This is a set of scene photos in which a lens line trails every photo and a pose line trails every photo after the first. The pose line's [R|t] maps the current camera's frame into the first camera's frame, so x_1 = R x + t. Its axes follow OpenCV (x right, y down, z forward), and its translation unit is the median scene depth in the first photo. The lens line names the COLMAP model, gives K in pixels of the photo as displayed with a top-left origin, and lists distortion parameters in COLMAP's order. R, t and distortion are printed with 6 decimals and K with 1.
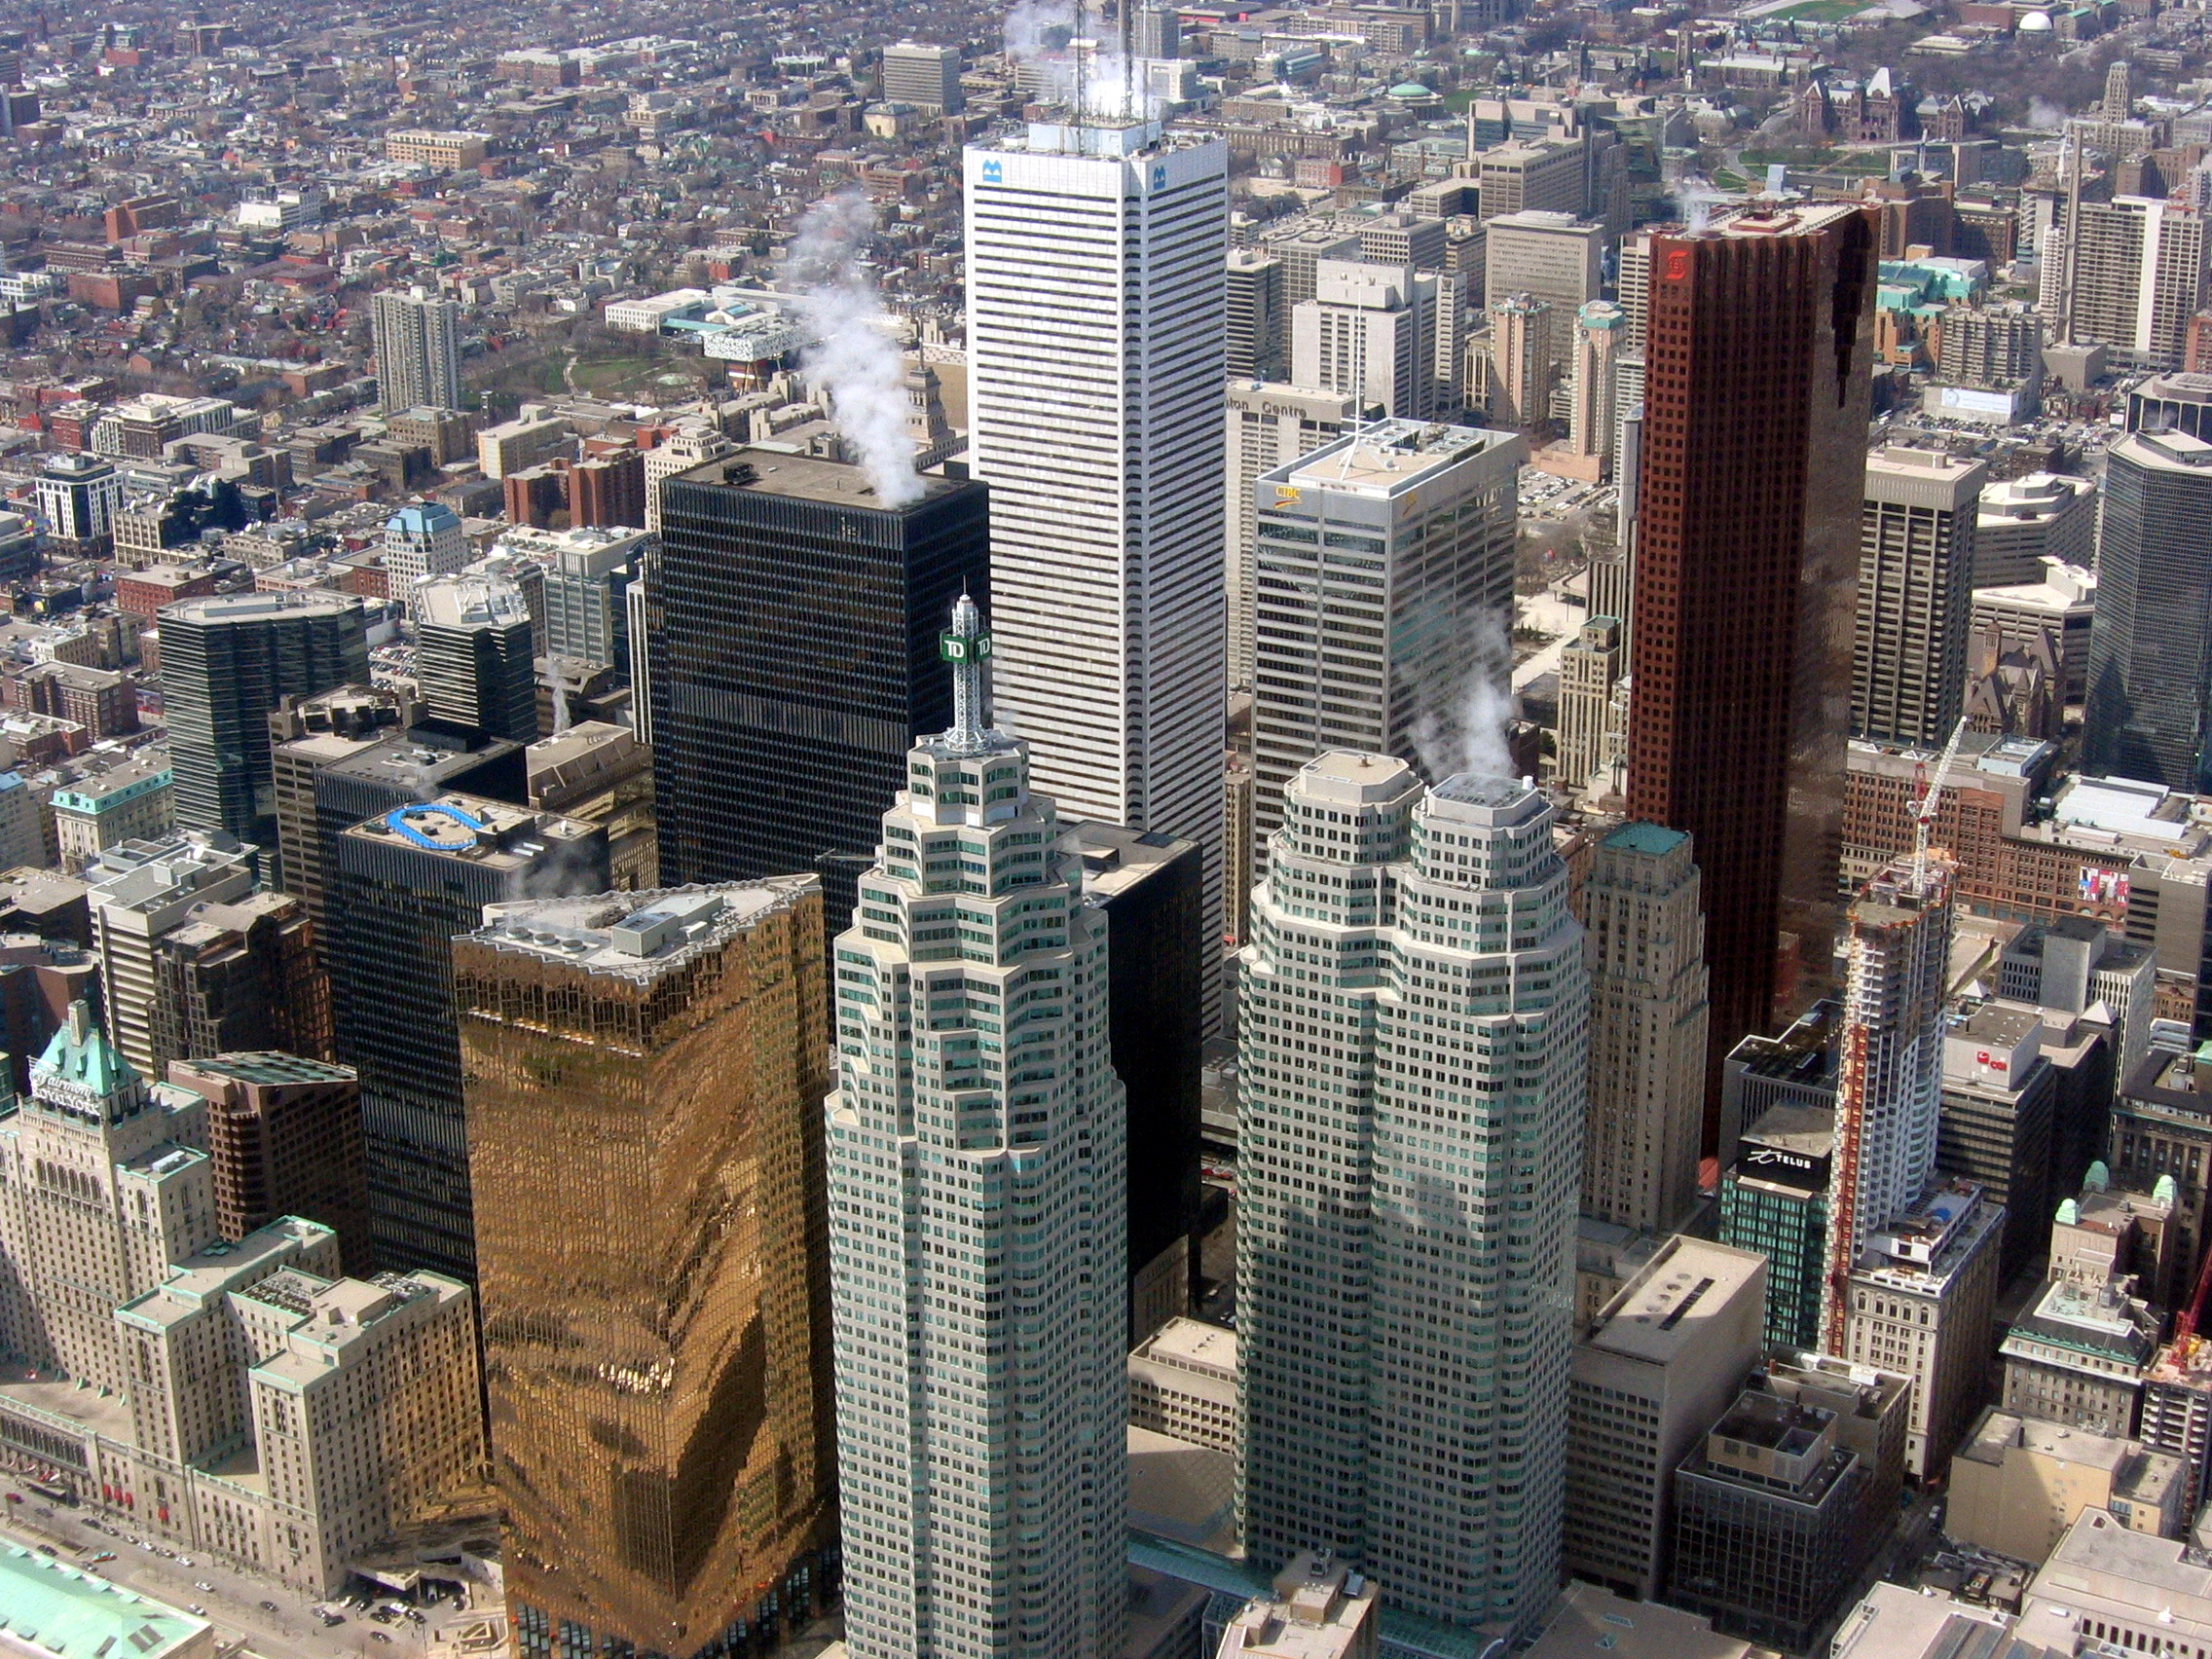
lens RADIAL K [[3620.9, 0, 1104.3], [0, 3620.9, 843.2], [0, 0, 1]] dist [-0.150628, 0.000000]
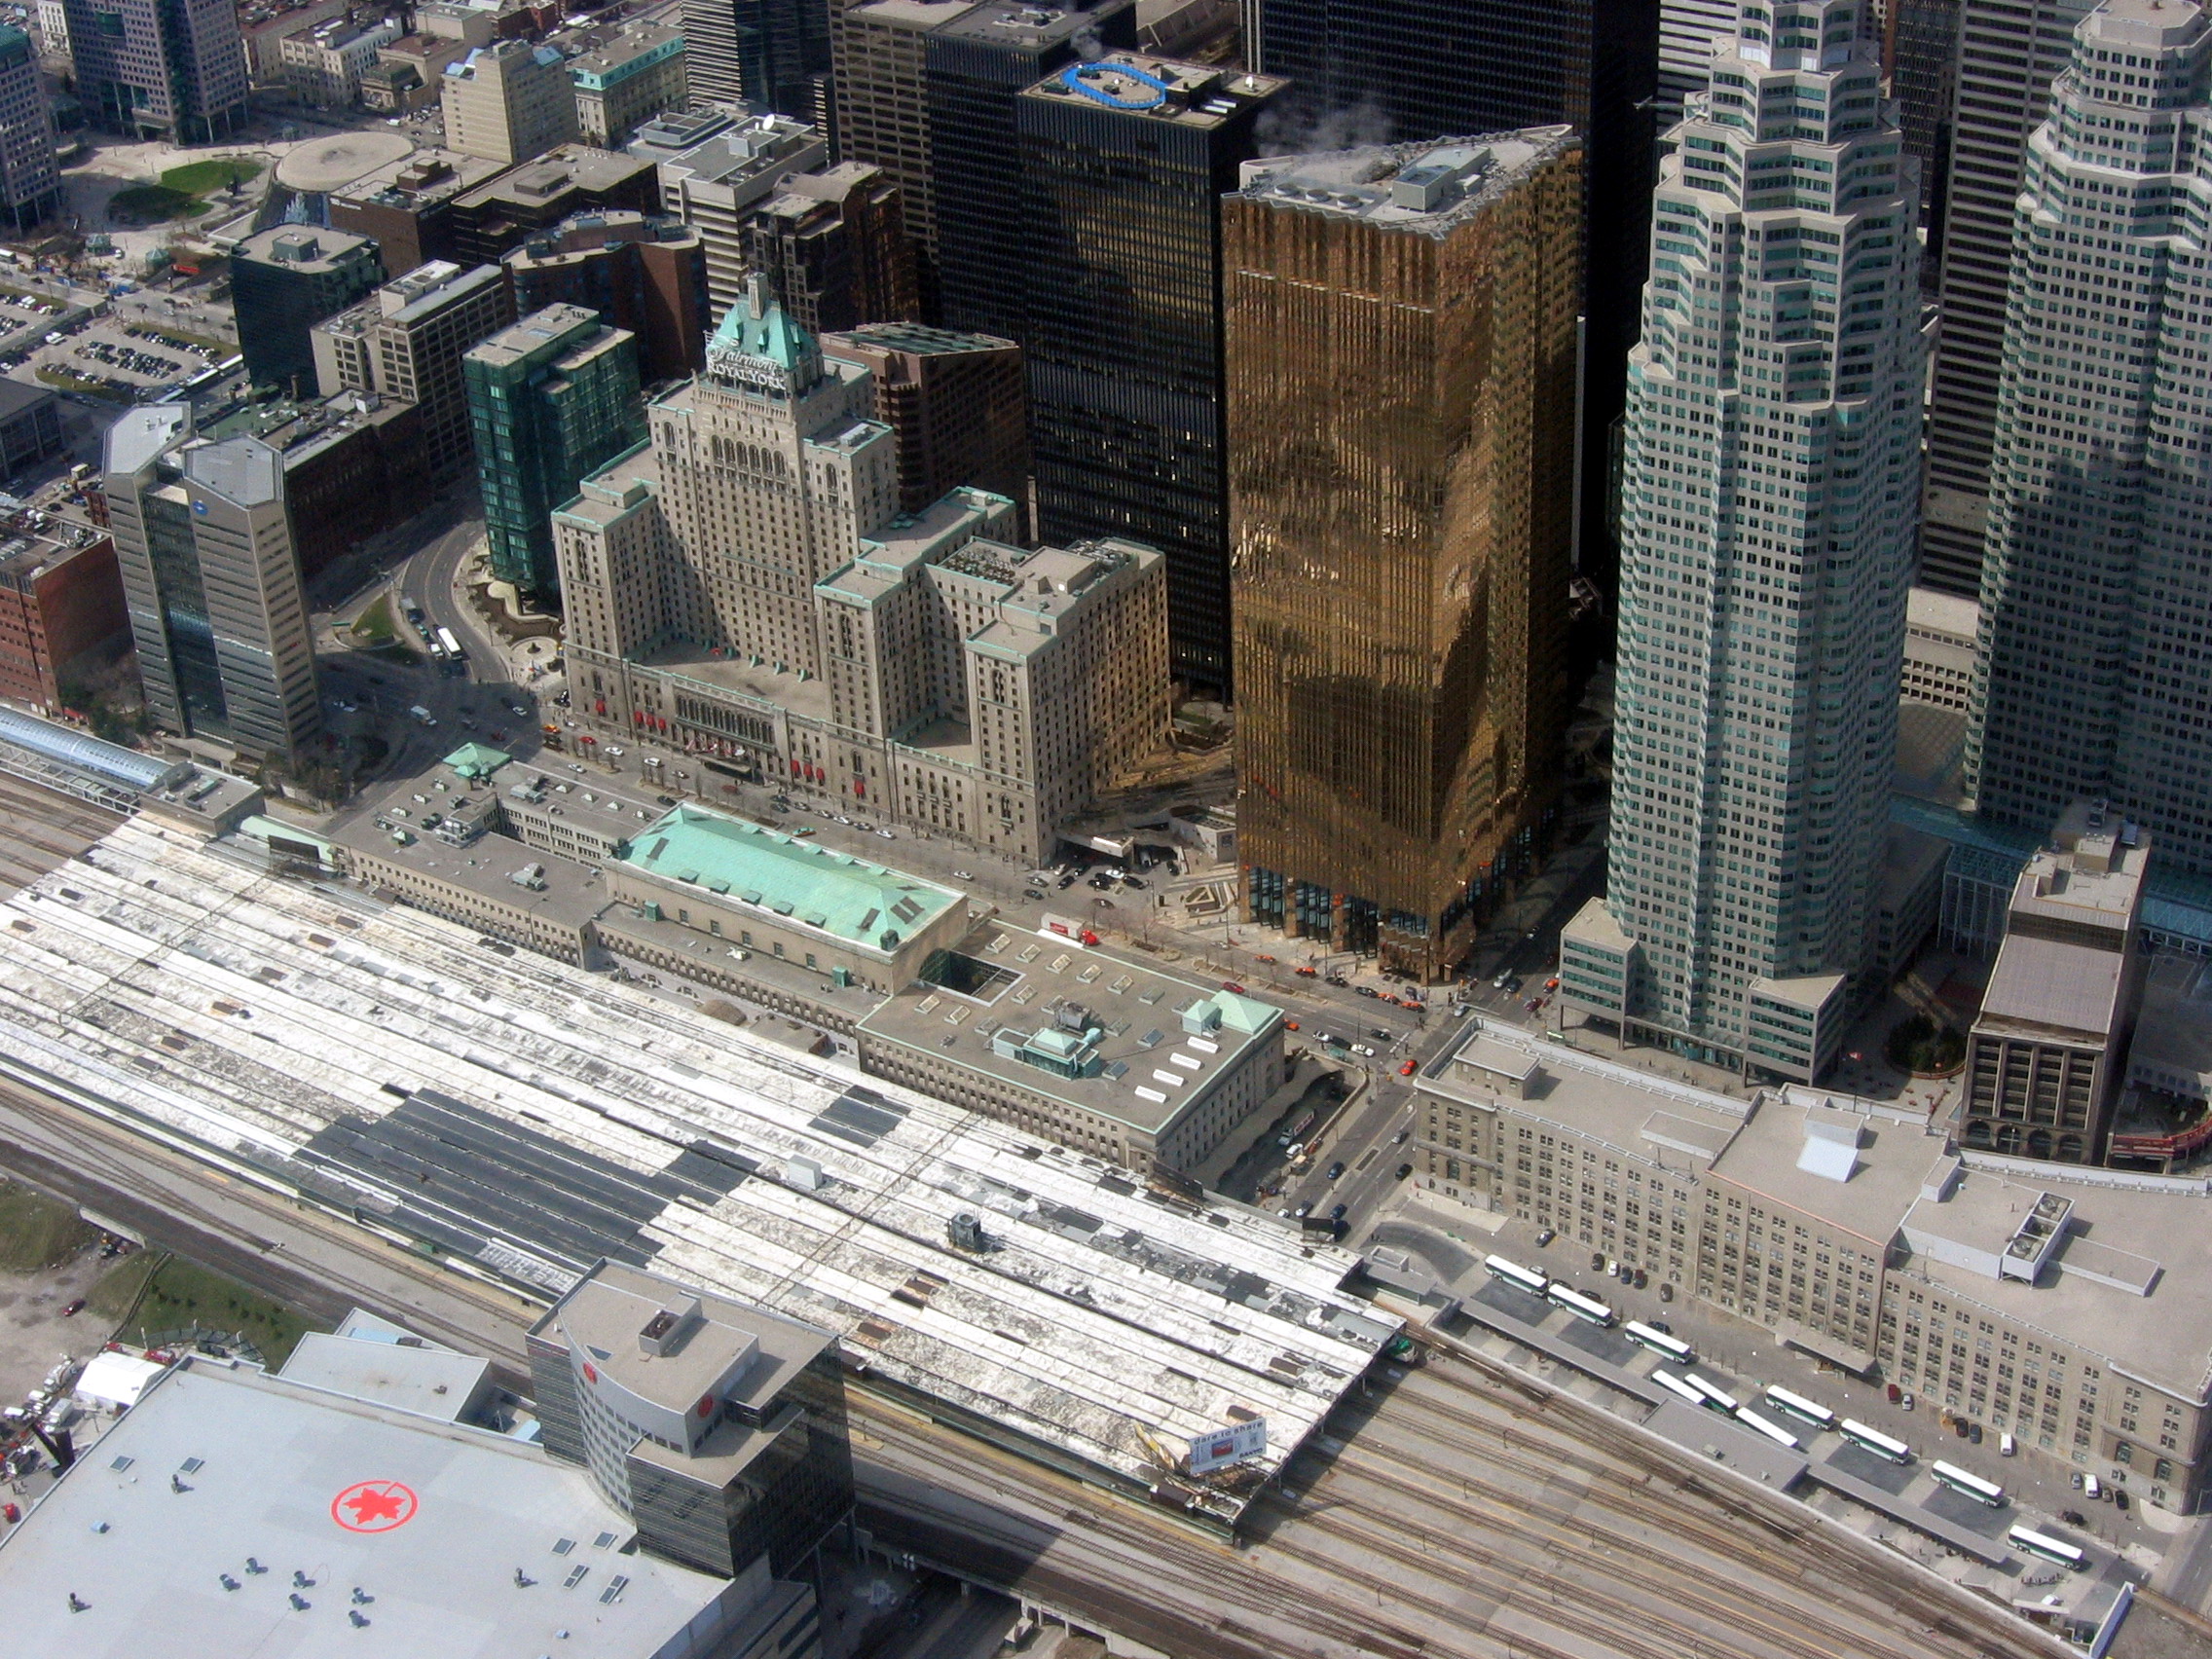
lens RADIAL K [[3620.9, 0, 1091.0], [0, 3620.9, 845.3], [0, 0, 1]] dist [-0.150628, 0.000000]
pose [[0.998721, -0.011475, -0.049242, -0.165913], [0.021043, 0.979890, 0.198425, 0.004138], [0.045975, -0.199208, 0.978878, 0.005651]]
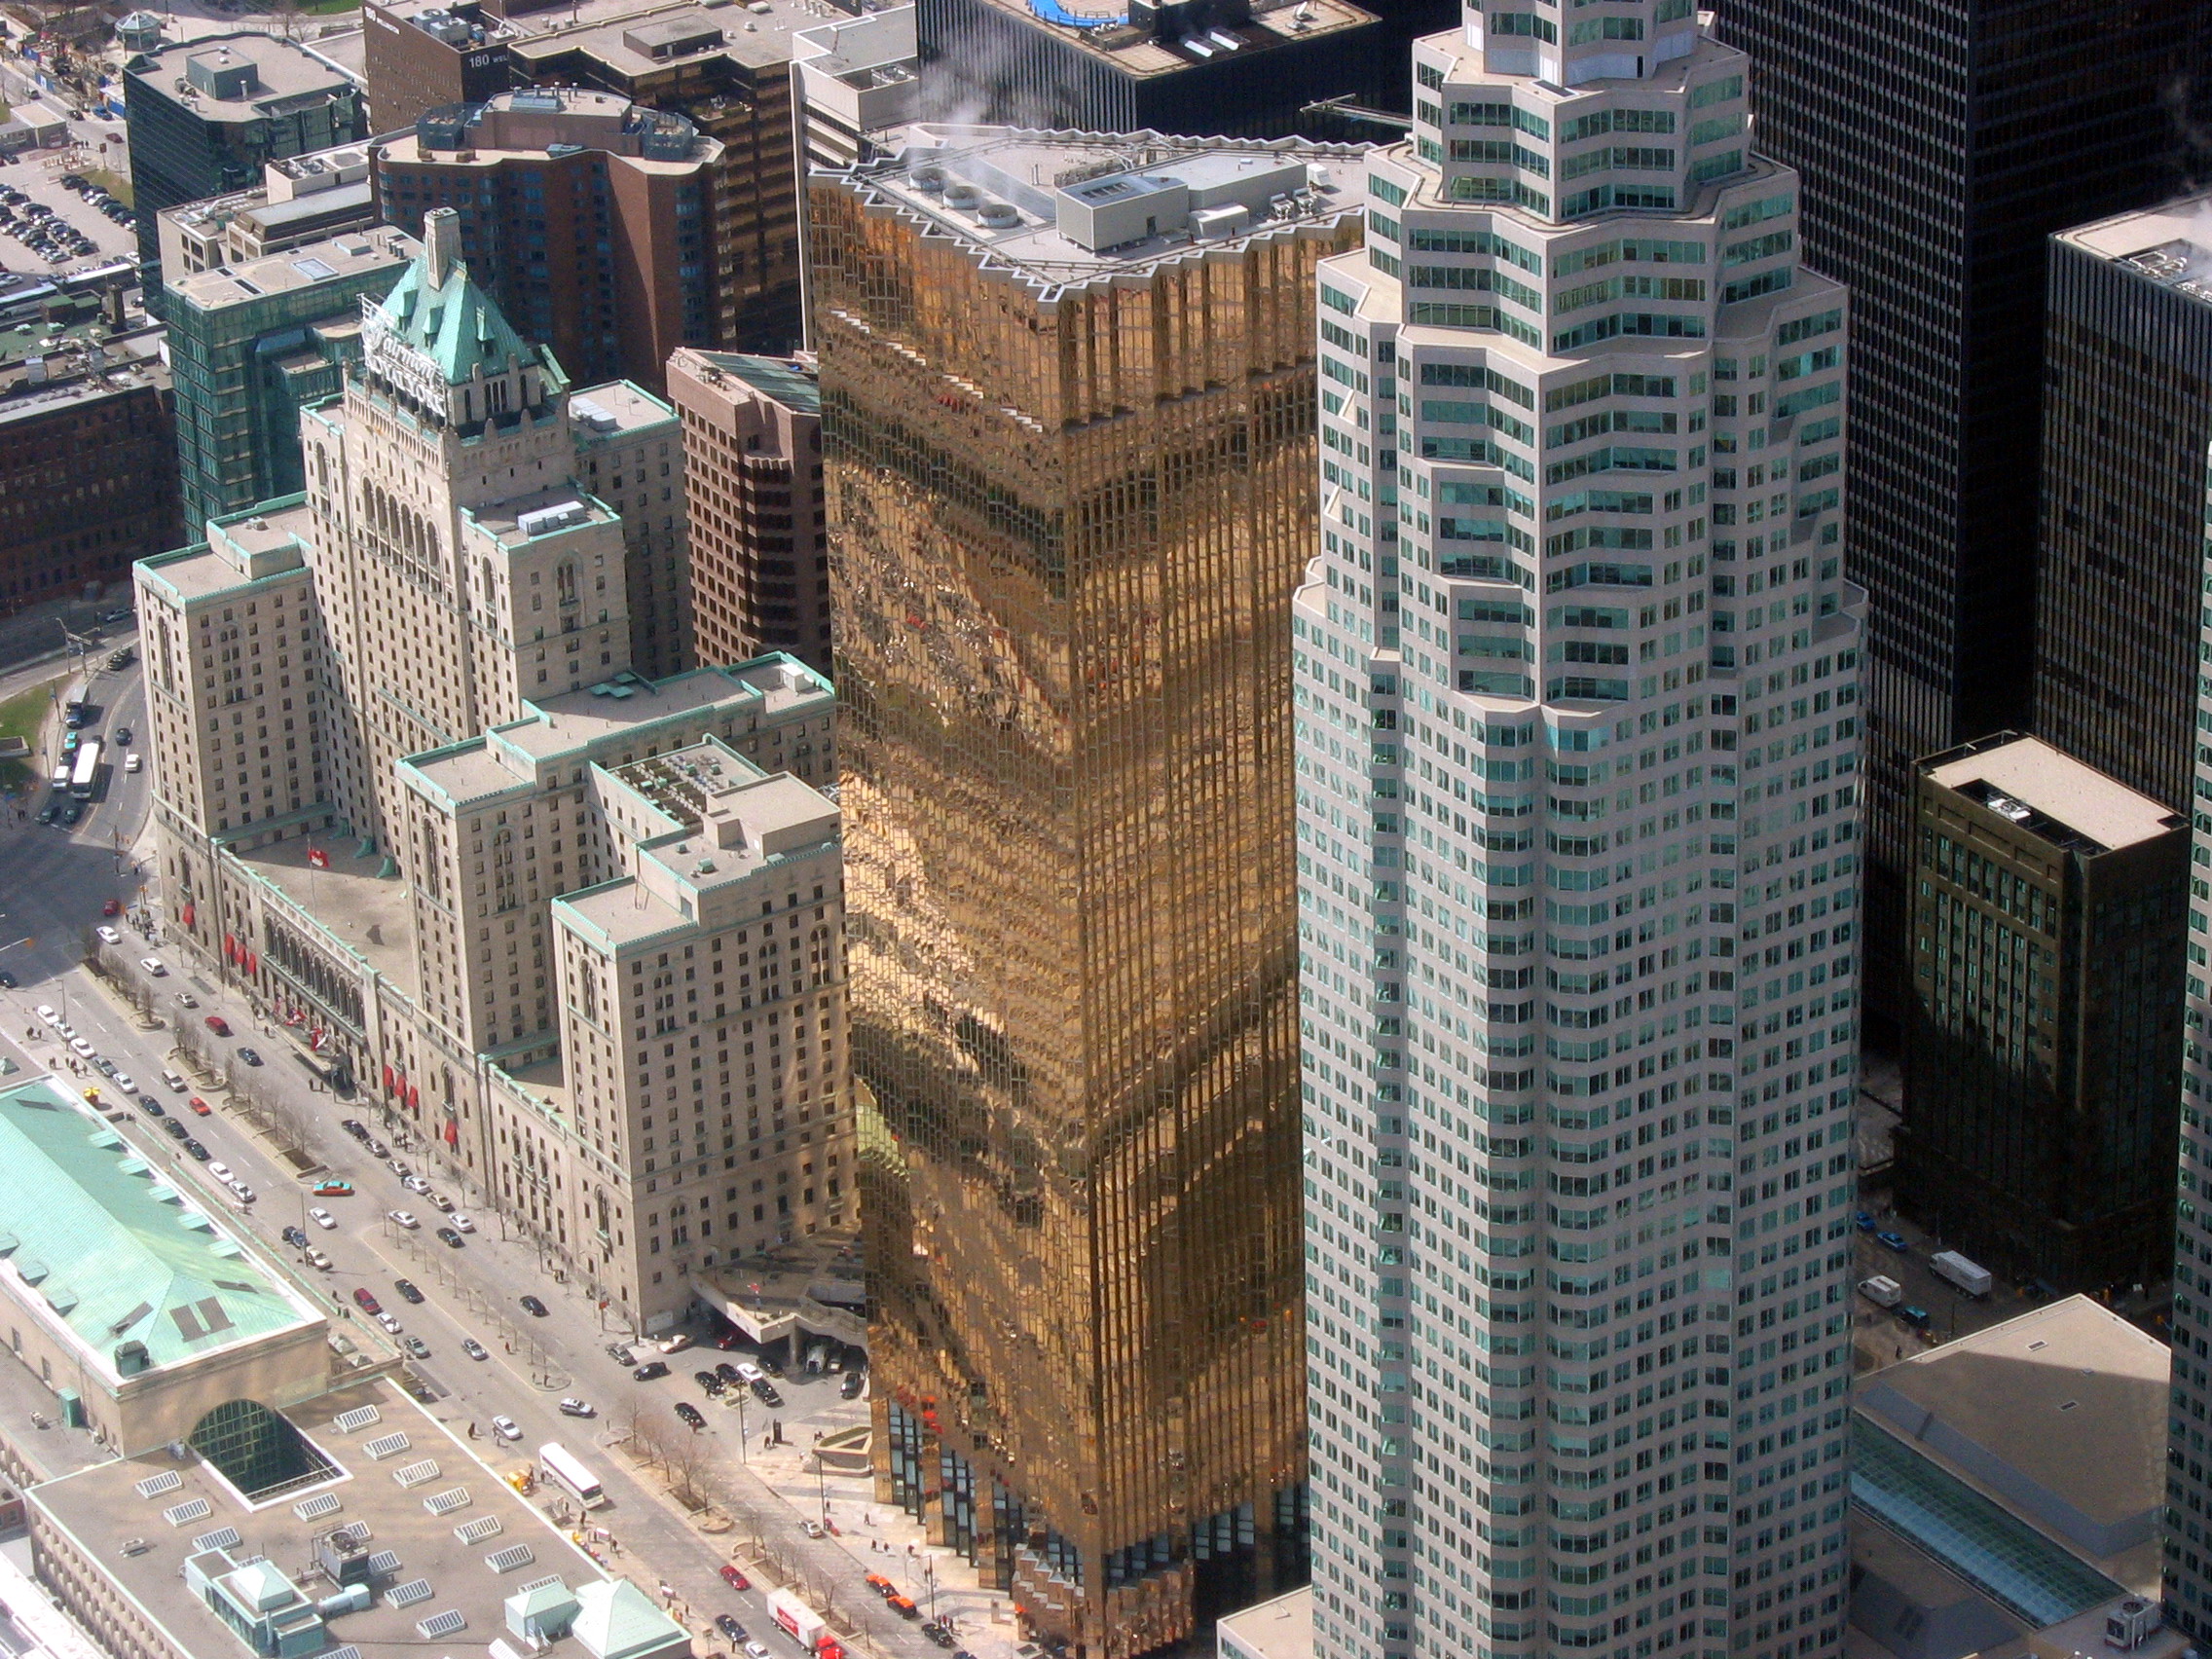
lens RADIAL K [[7117.5, 0, 1099.3], [0, 7117.5, 824.5], [0, 0, 1]] dist [-0.021484, 0.000000]
pose [[0.896014, 0.175132, -0.408029, 0.309689], [-0.132750, 0.982559, 0.130216, -0.022294], [0.423718, -0.062509, 0.903635, 0.032470]]
